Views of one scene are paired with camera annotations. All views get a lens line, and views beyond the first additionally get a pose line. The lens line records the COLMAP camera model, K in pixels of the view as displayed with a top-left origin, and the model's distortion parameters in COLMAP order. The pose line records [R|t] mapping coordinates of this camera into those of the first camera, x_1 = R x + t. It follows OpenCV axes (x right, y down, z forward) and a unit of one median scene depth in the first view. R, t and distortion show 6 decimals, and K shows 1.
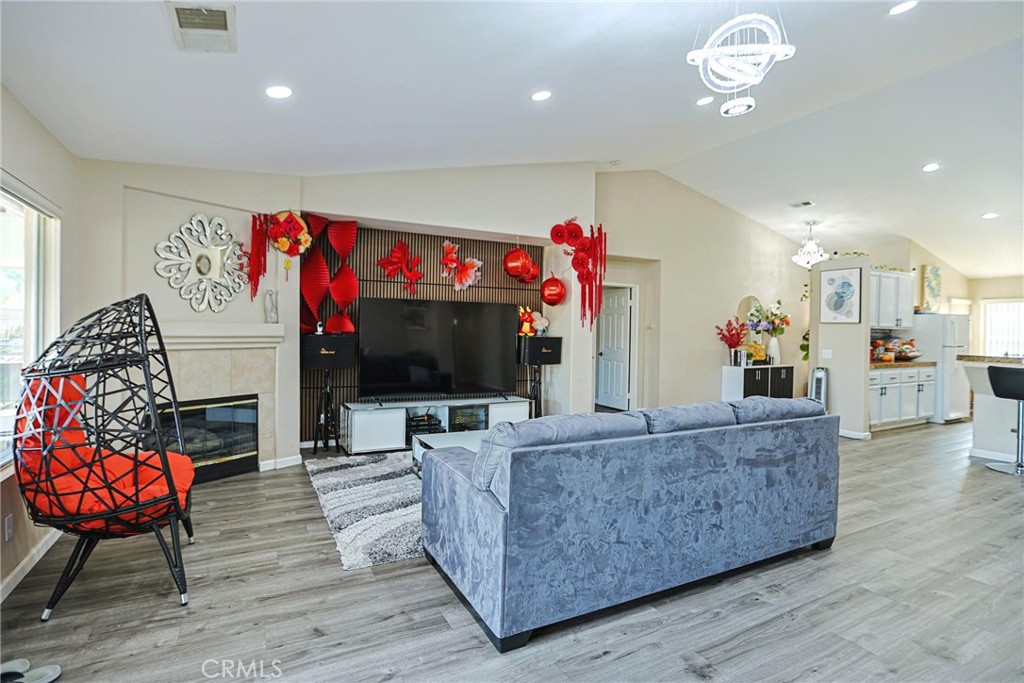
lens RADIAL K [[499.6, 0, 511.8], [0, 499.6, 340.7], [0, 0, 1]] dist [-0.037432, 0.009155]
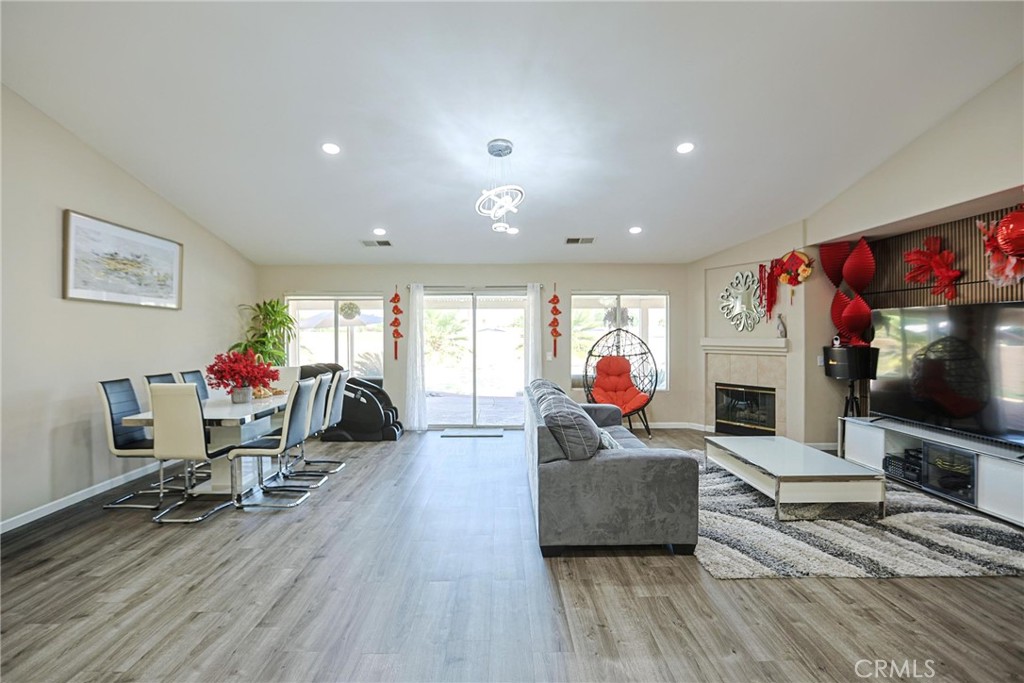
lens RADIAL K [[499.6, 0, 506.9], [0, 499.6, 337.3], [0, 0, 1]] dist [-0.037432, 0.009155]
pose [[-0.469118, -0.004294, -0.883125, 1.085351], [-0.008289, 0.999966, -0.000458, -0.030296], [0.883096, 0.007106, -0.469138, 0.983338]]
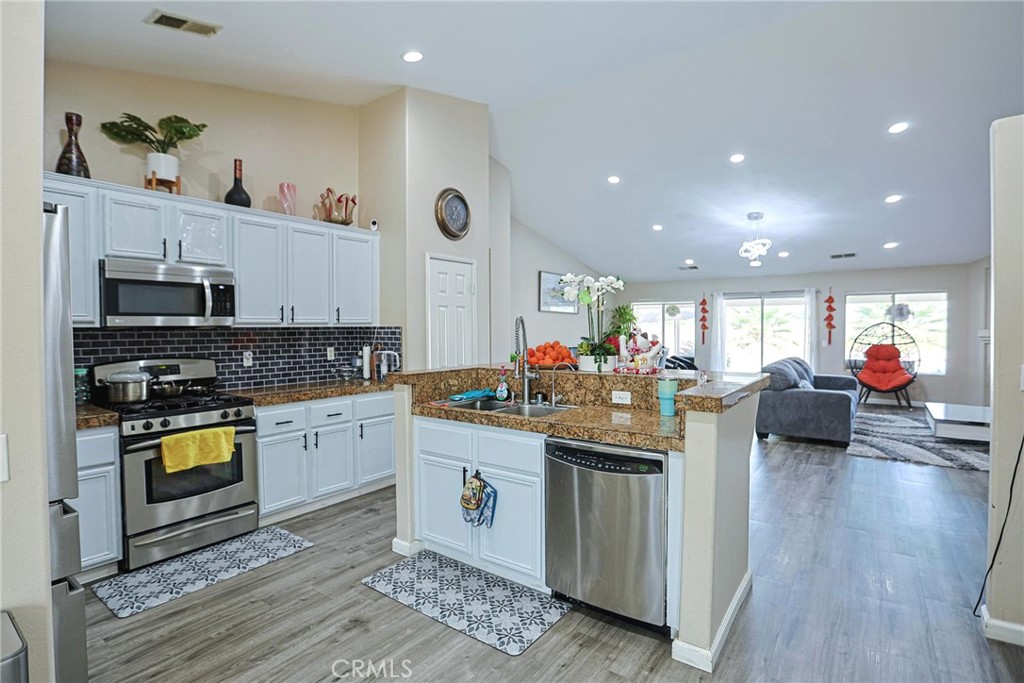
lens RADIAL K [[499.6, 0, 510.5], [0, 499.6, 336.8], [0, 0, 1]] dist [-0.037432, 0.009155]
pose [[-0.904526, 0.000142, -0.426419, 1.435688], [-0.008892, 0.999776, 0.019196, -0.028630], [0.426327, 0.021155, -0.904322, 1.389732]]
